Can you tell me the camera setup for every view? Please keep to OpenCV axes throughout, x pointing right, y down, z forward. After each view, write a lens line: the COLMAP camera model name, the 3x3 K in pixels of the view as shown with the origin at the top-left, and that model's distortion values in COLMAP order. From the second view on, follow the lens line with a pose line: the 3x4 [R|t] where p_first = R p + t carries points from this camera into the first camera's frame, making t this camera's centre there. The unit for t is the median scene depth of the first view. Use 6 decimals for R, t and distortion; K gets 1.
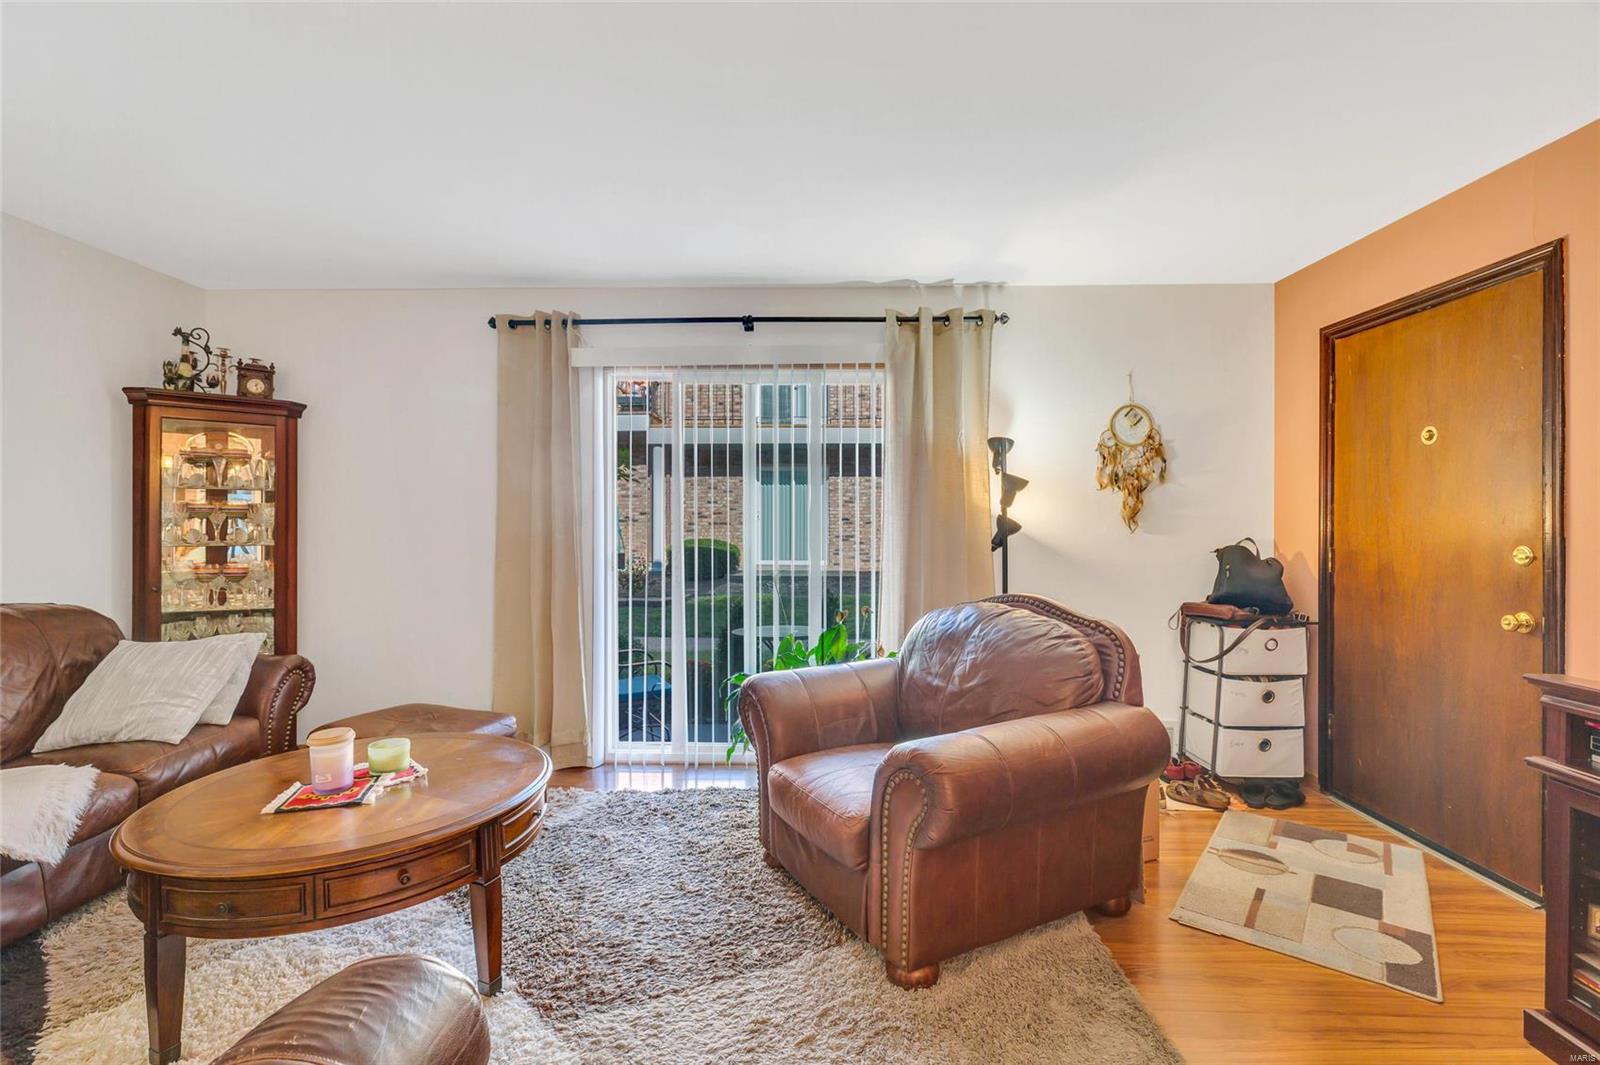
lens RADIAL K [[719.8, 0, 809.3], [0, 719.8, 525.5], [0, 0, 1]] dist [-0.000585, 0.000451]
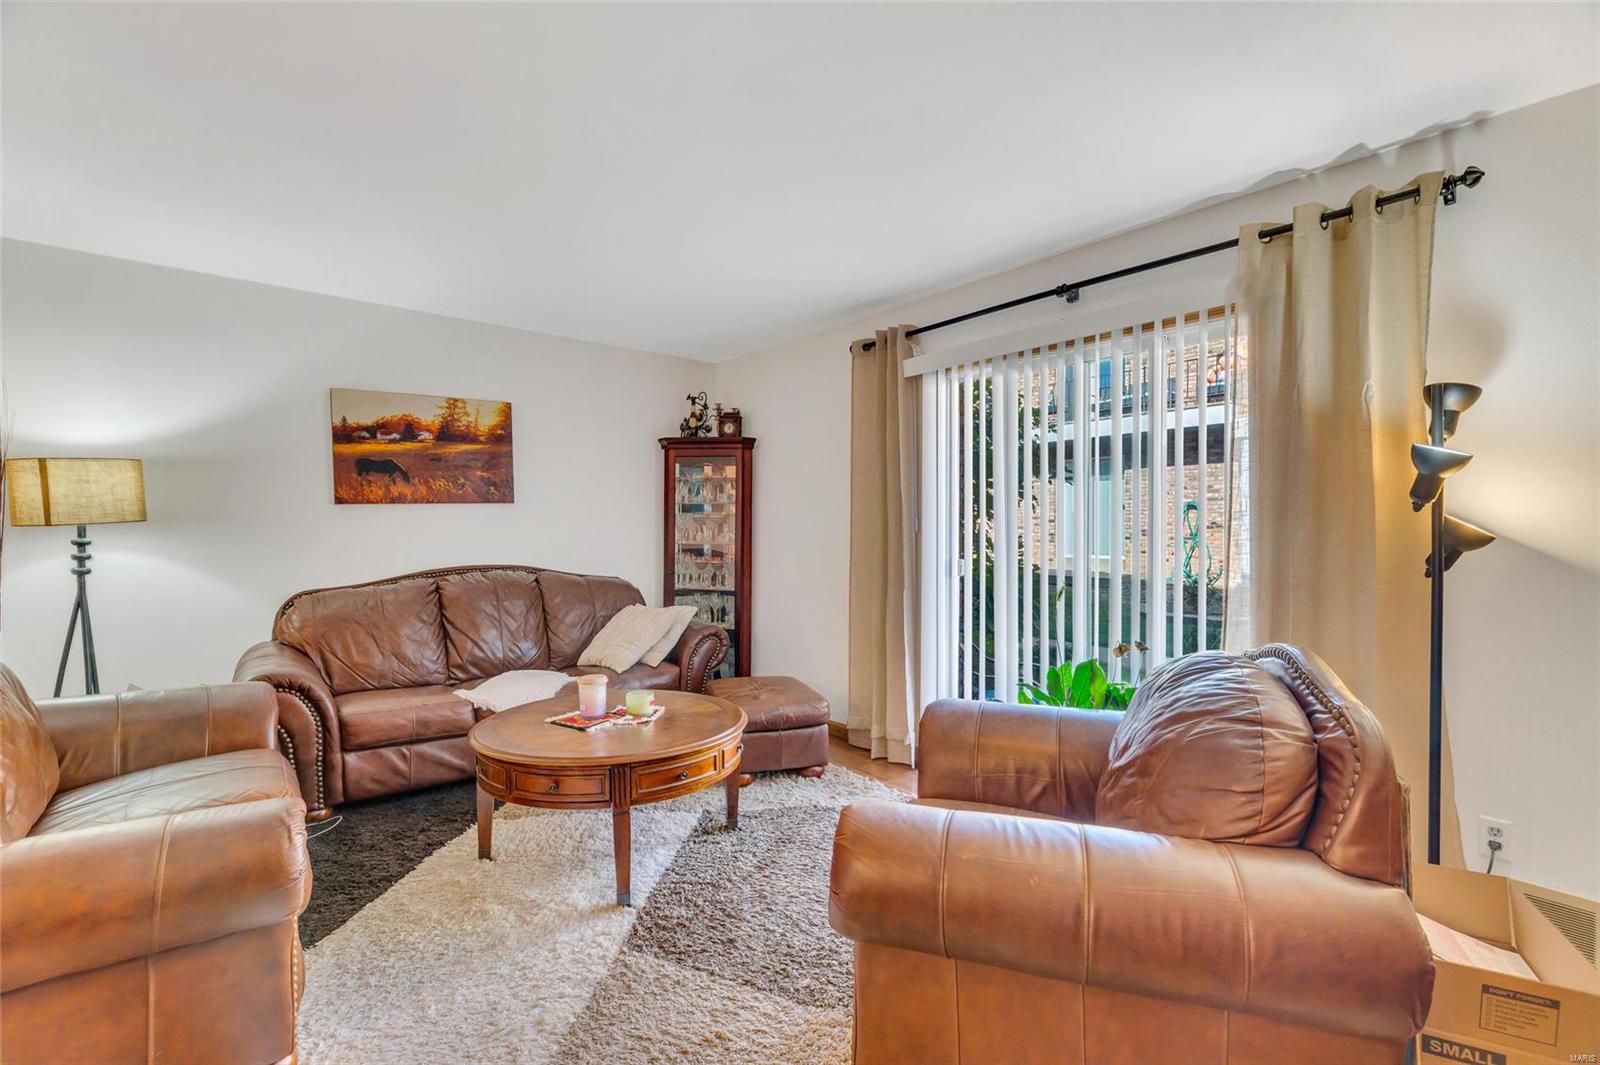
lens RADIAL K [[719.8, 0, 812.0], [0, 719.8, 532.0], [0, 0, 1]] dist [-0.000585, 0.000451]
pose [[0.649885, 0.005645, -0.760011, 0.405738], [-0.008714, 0.999962, -0.000024, 0.002540], [0.759982, 0.006638, 0.649910, 0.246784]]
